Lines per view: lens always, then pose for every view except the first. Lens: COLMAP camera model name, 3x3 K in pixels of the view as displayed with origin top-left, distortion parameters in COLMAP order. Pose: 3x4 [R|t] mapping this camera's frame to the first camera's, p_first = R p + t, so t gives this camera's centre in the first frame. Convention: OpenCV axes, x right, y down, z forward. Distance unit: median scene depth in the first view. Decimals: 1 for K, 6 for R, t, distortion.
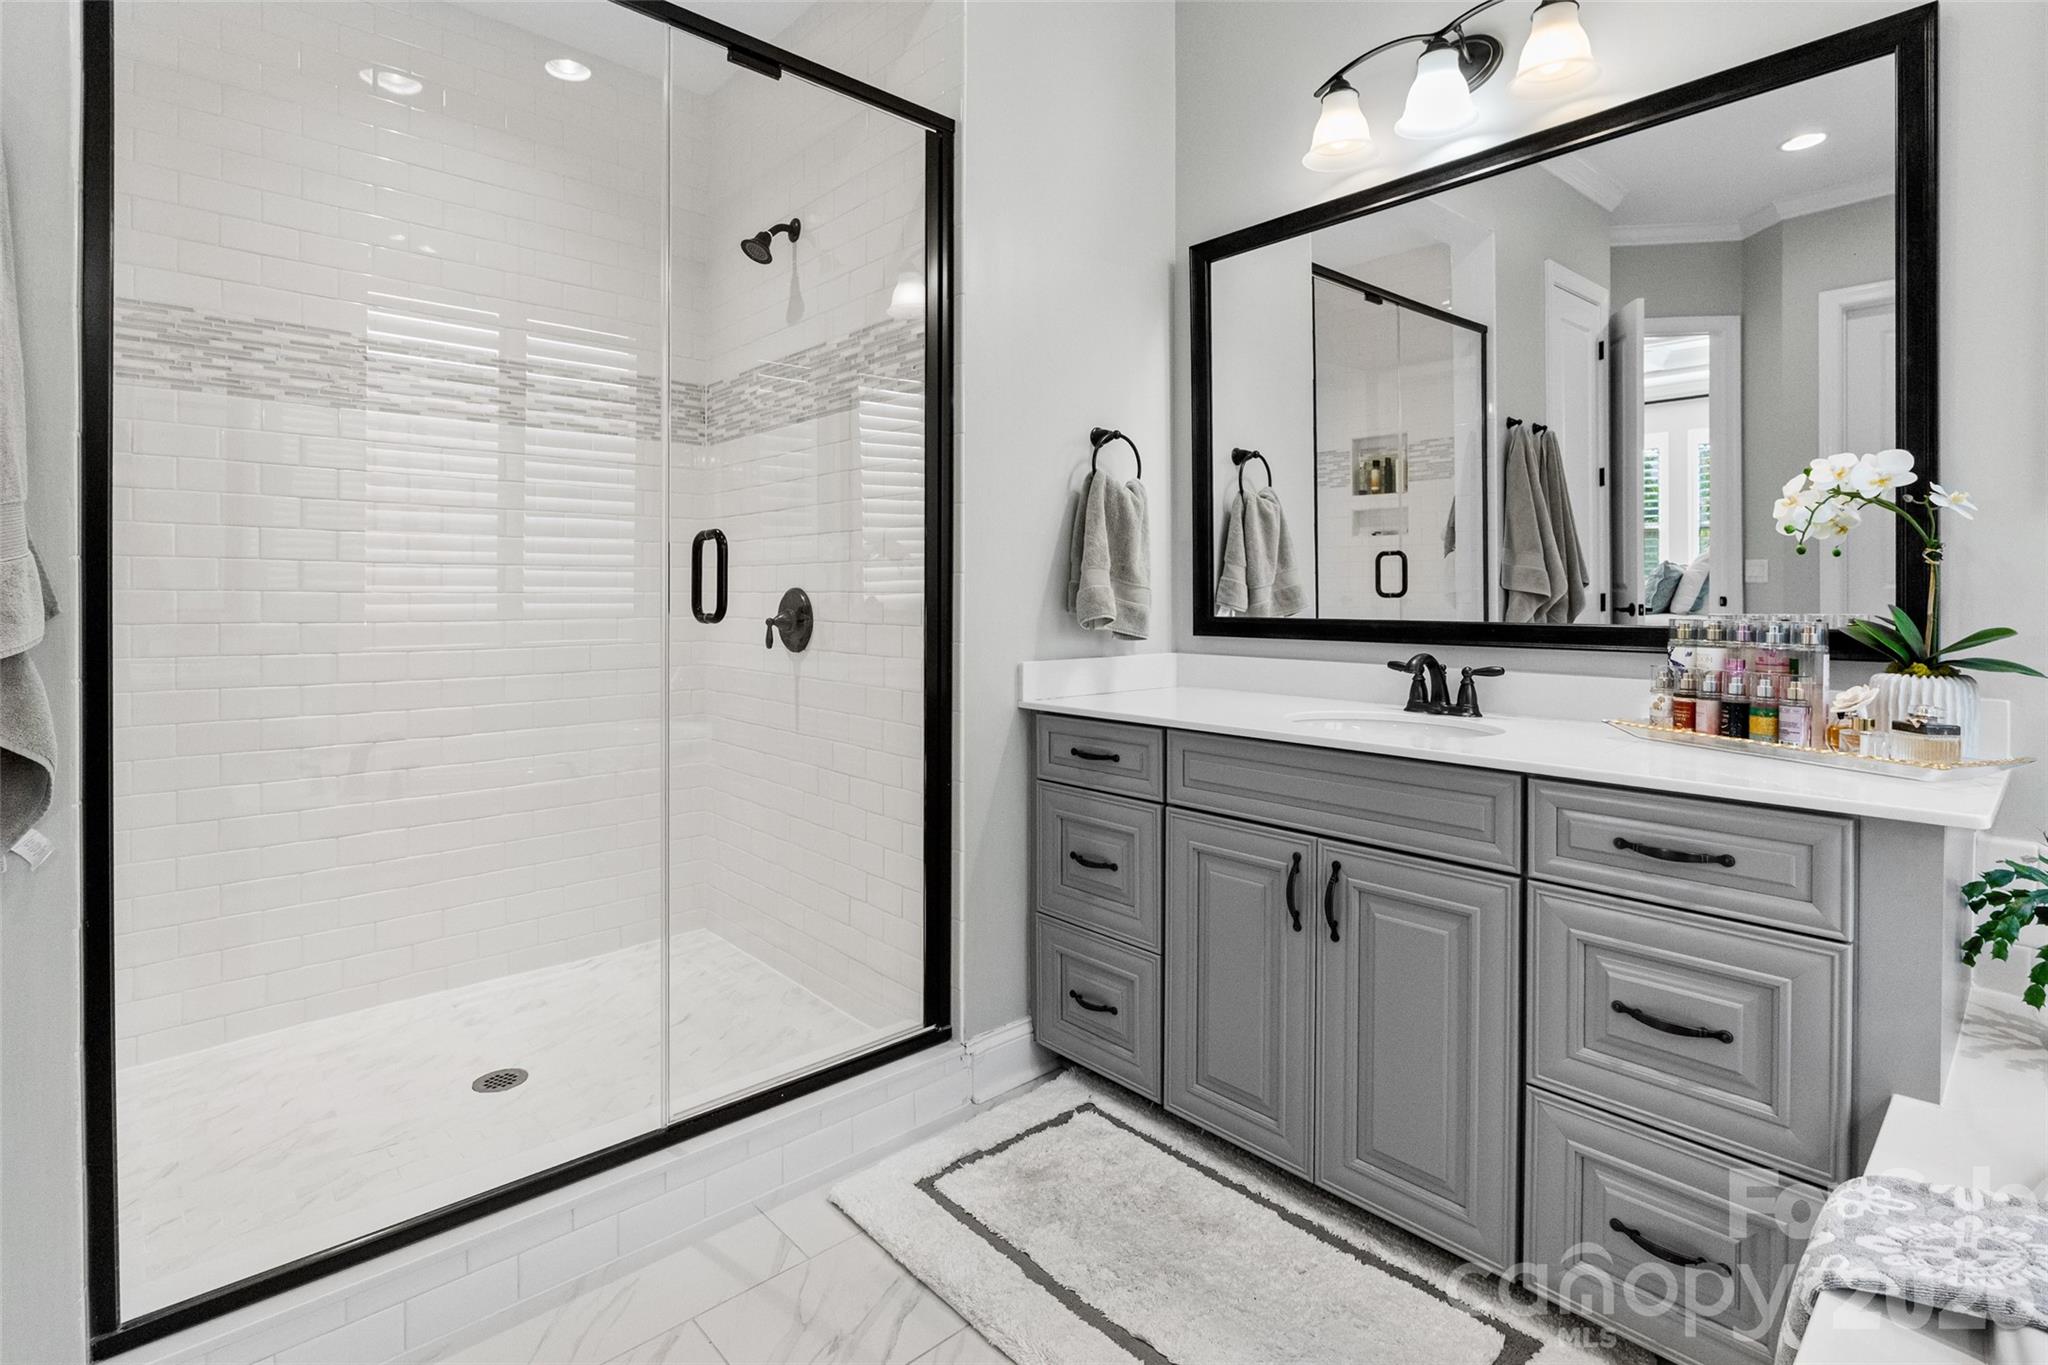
lens RADIAL K [[977.9, 0, 1021.5], [0, 977.9, 597.1], [0, 0, 1]] dist [0.049269, -0.000015]
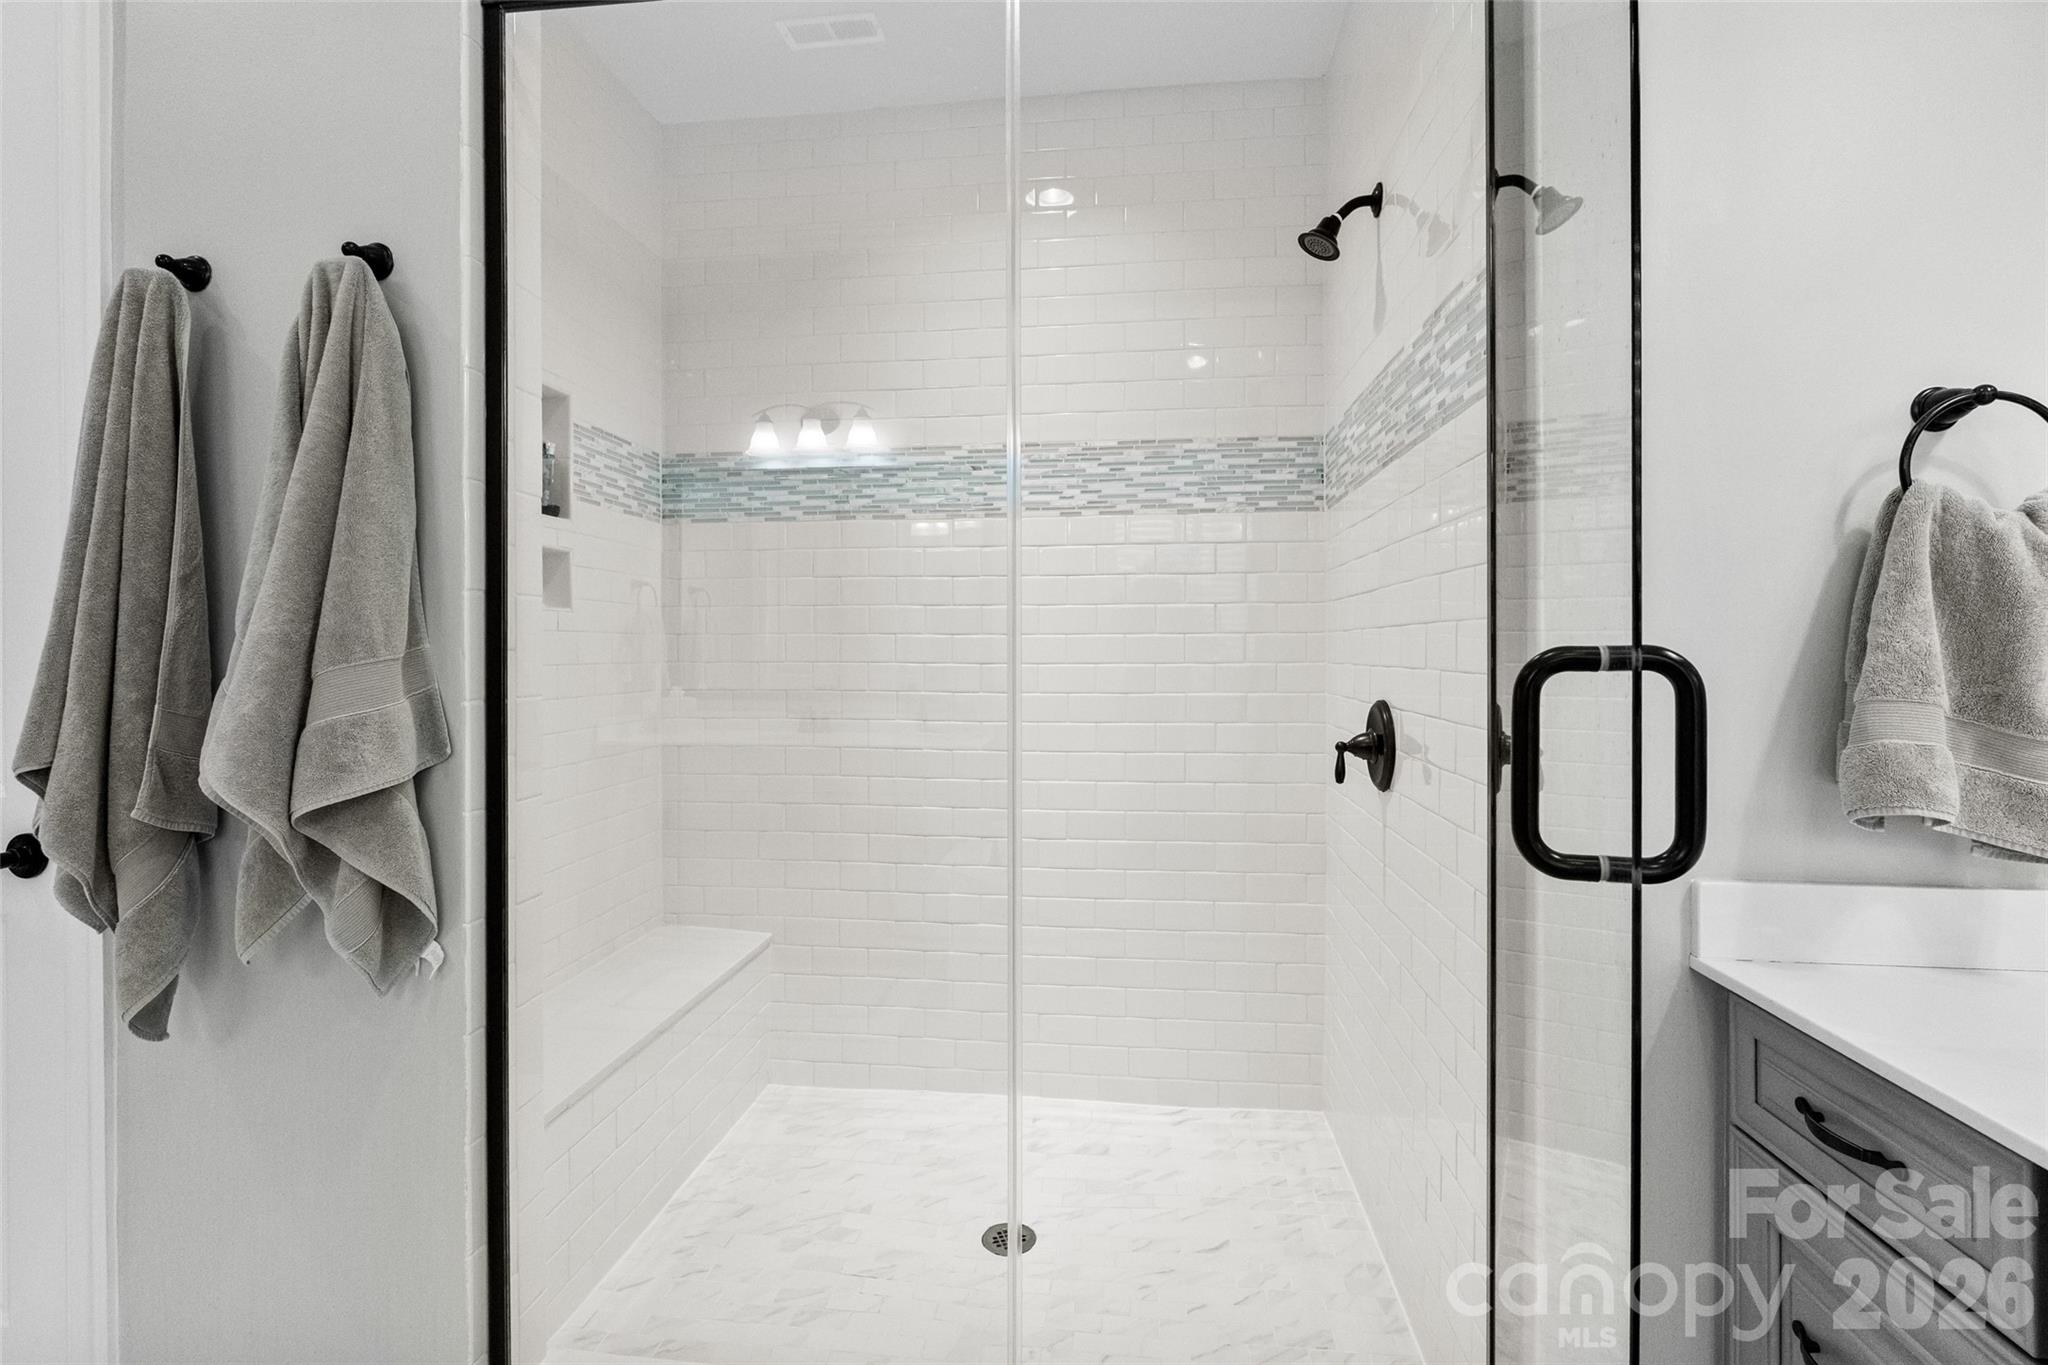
lens RADIAL K [[993.1, 0, 968.7], [0, 993.1, 660.2], [0, 0, 1]] dist [-0.004160, 0.010196]
pose [[0.669765, 0.001662, -0.742571, 0.112841], [-0.004119, 0.999990, -0.001477, -0.039132], [0.742562, 0.004048, 0.669766, 0.321968]]
